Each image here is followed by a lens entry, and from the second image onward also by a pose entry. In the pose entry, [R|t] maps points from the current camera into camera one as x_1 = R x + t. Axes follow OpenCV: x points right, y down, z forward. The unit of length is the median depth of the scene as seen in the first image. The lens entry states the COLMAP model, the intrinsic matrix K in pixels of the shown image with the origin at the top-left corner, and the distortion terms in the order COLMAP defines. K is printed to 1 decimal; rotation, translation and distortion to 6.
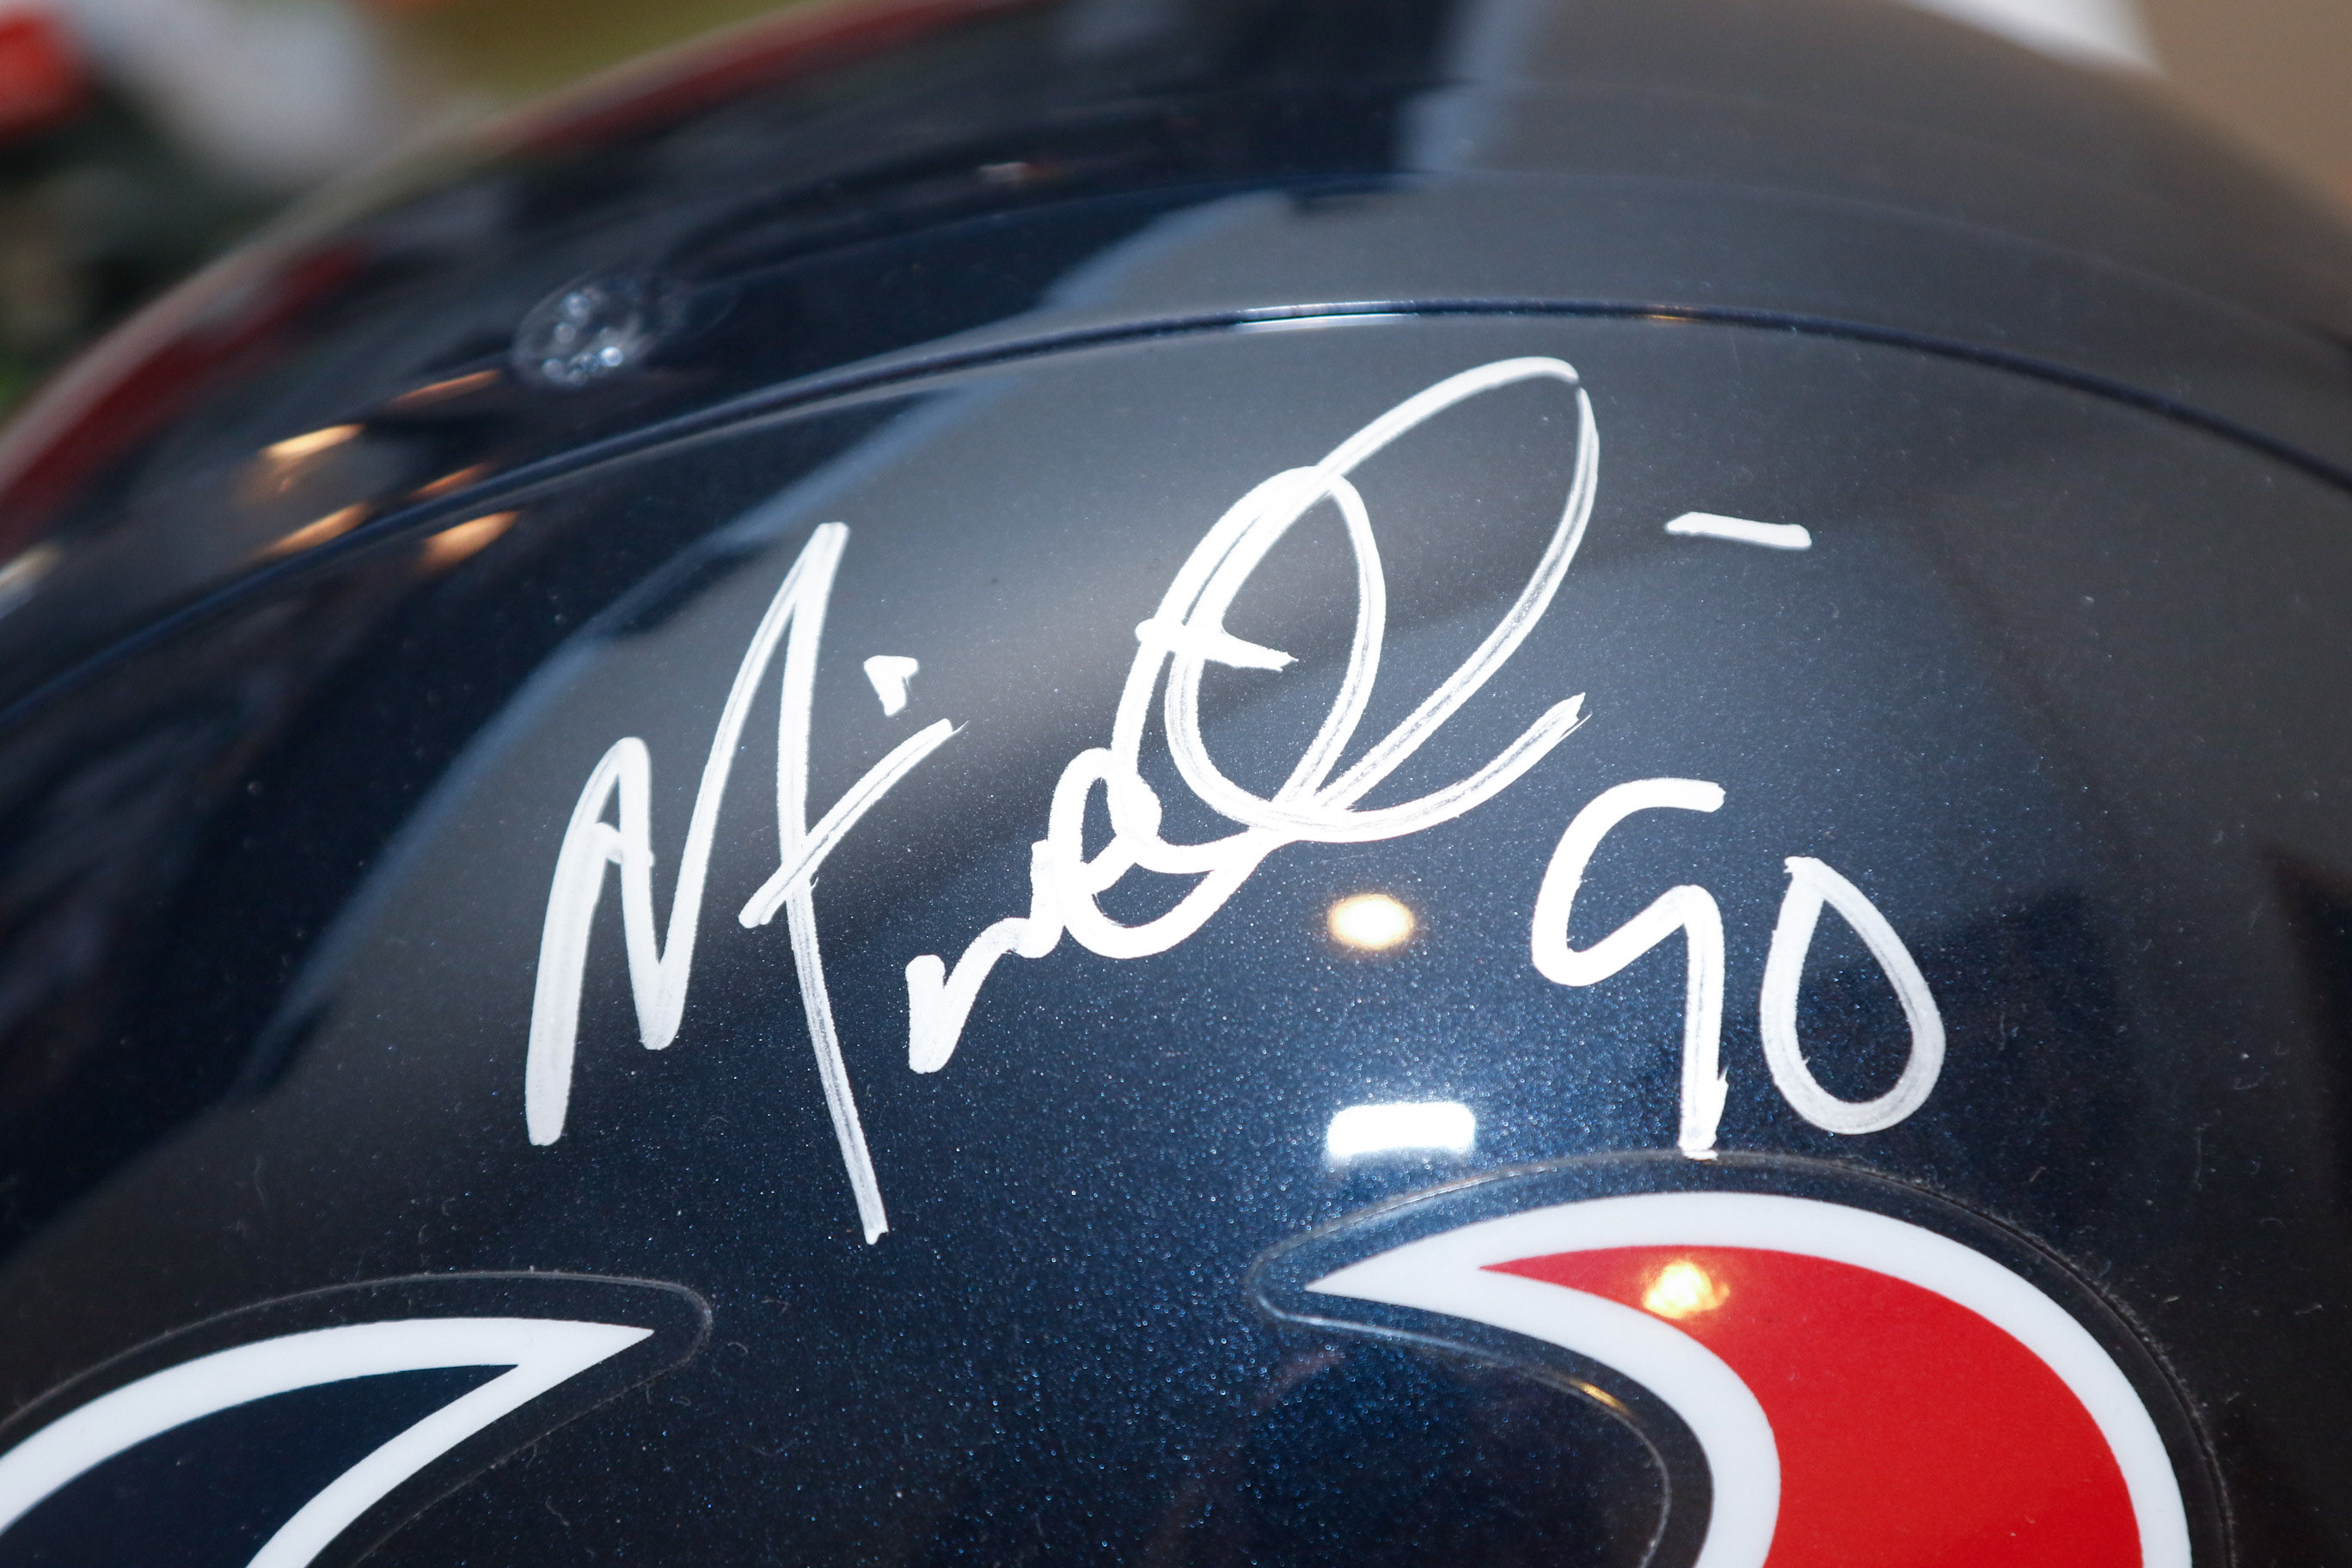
lens RADIAL K [[7167.9, 0, 1176.0], [0, 7167.9, 784.0], [0, 0, 1]] dist [0.198023, -1.339041]
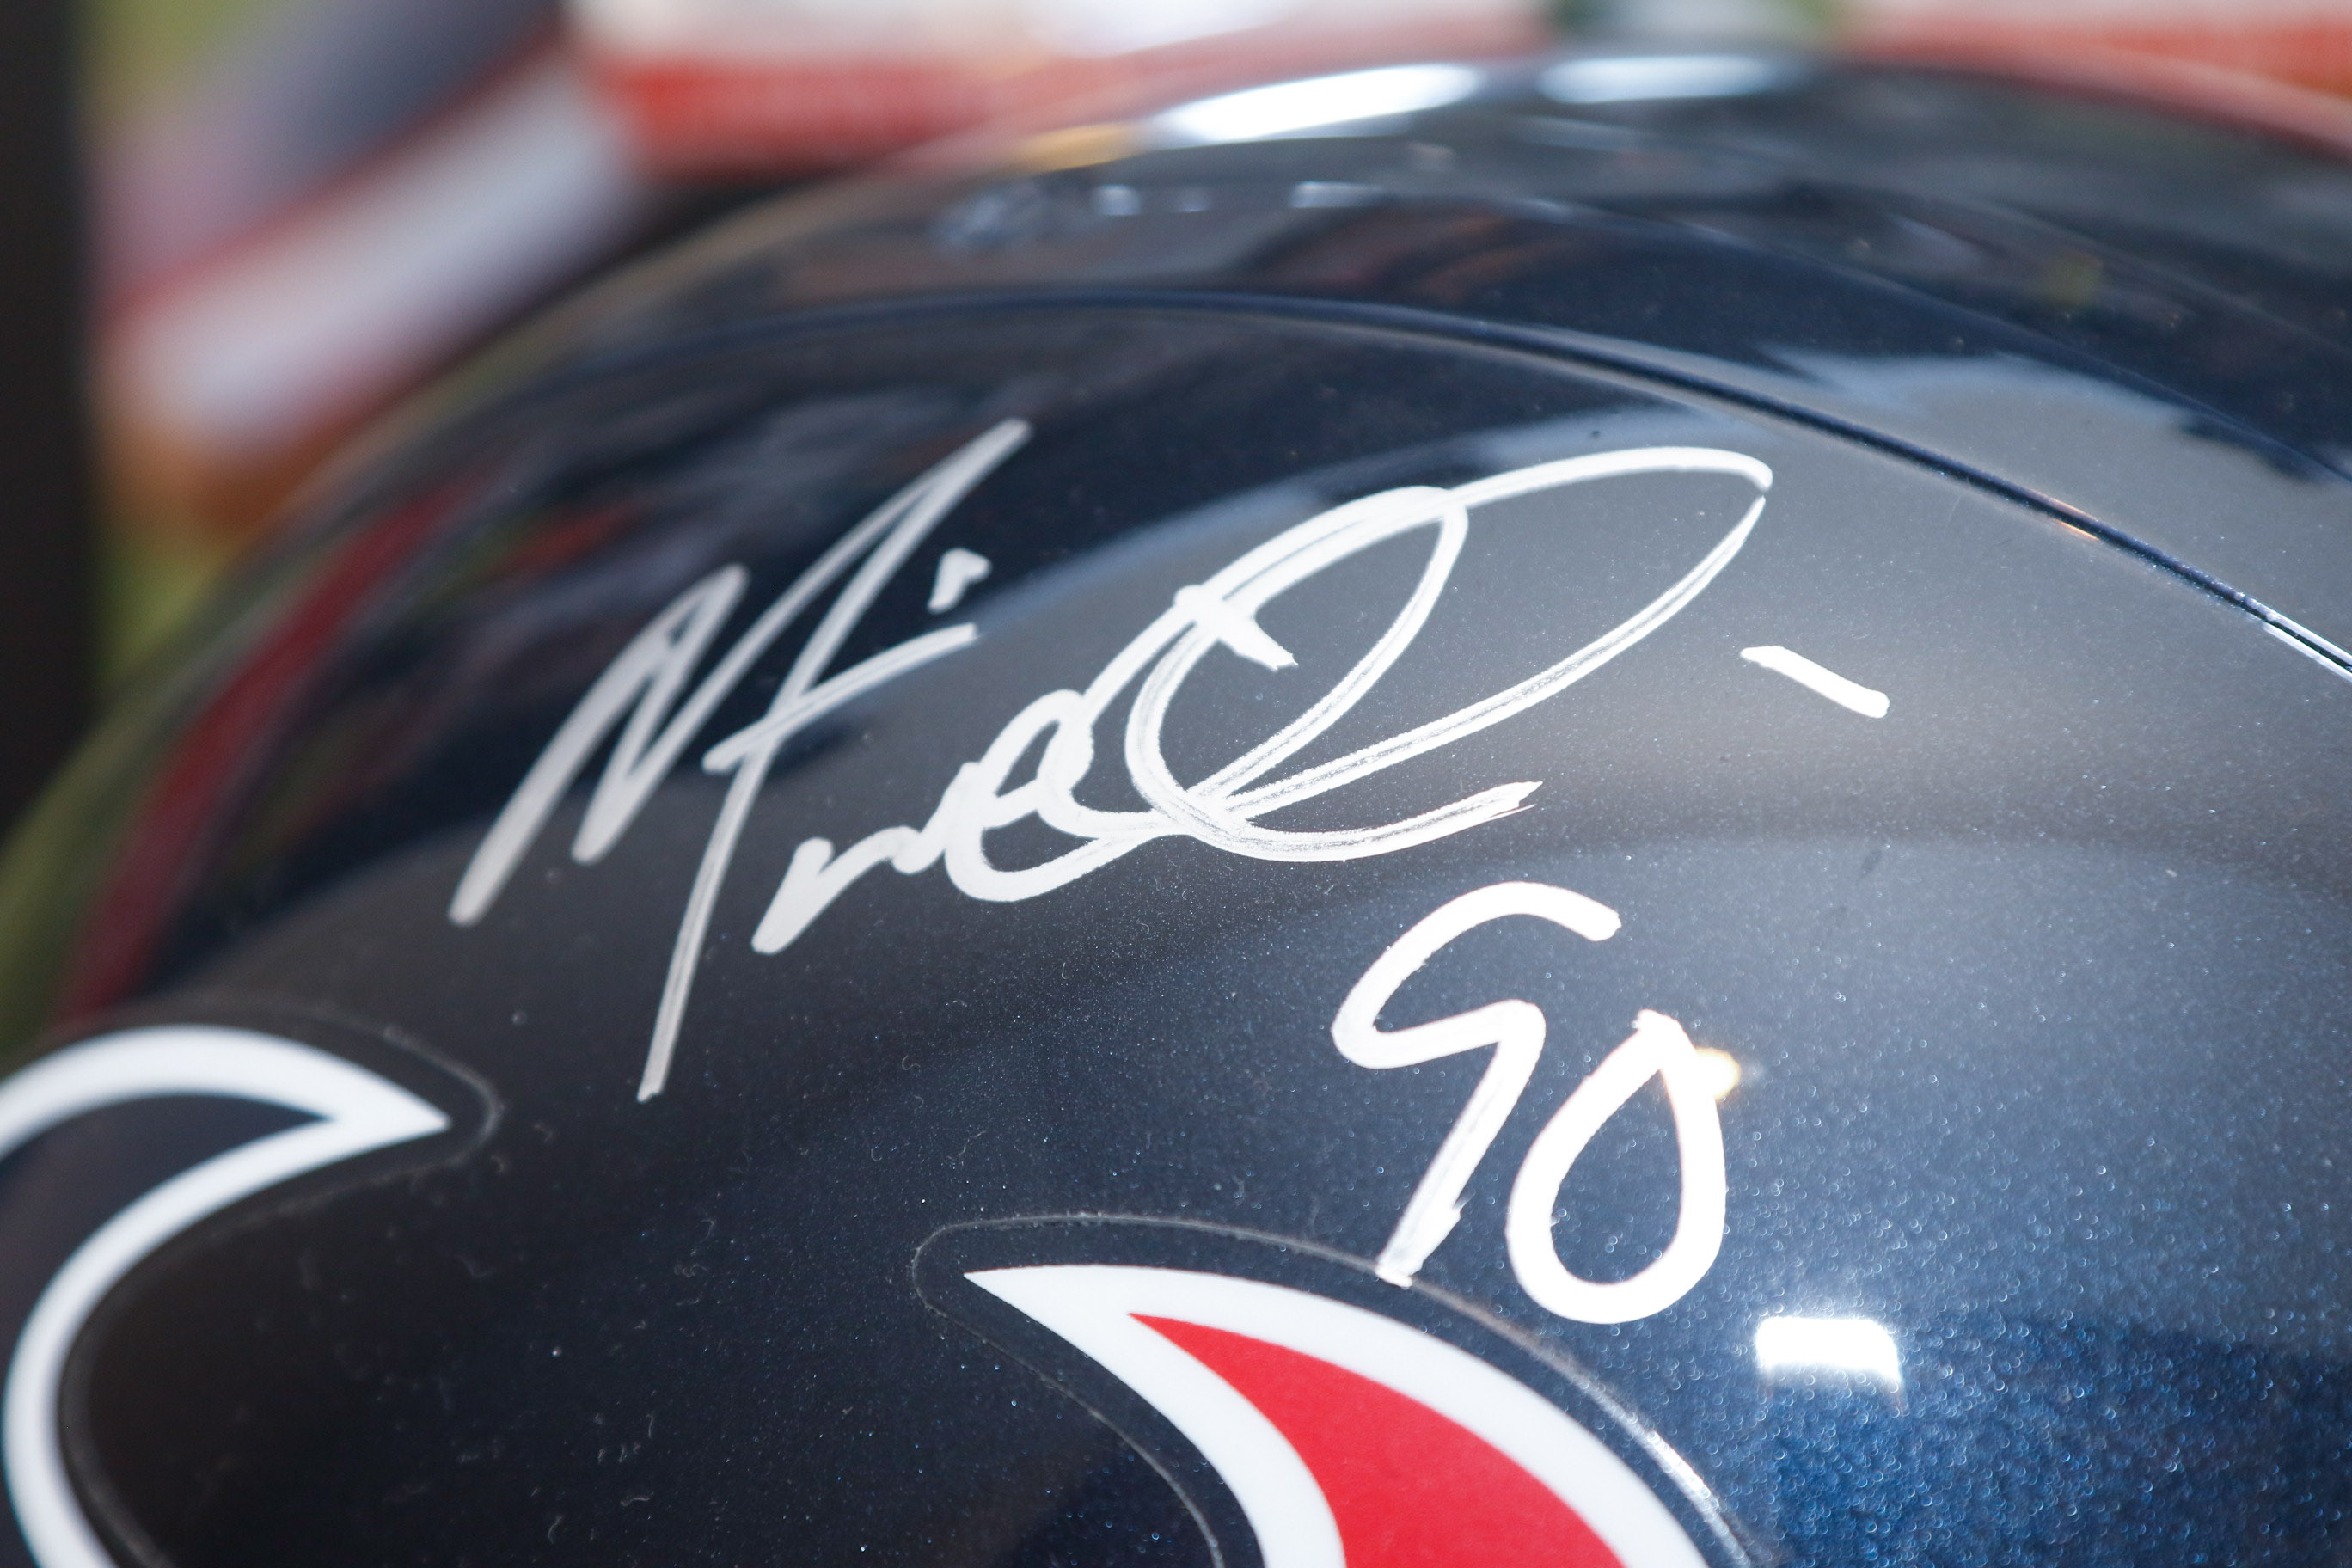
lens RADIAL K [[7167.9, 0, 1176.0], [0, 7167.9, 784.0], [0, 0, 1]] dist [0.198023, -1.339041]
pose [[0.840319, 0.281569, -0.463231, 0.438226], [-0.314114, 0.949358, 0.007239, -0.004614], [0.441810, 0.139425, 0.886208, 0.182780]]
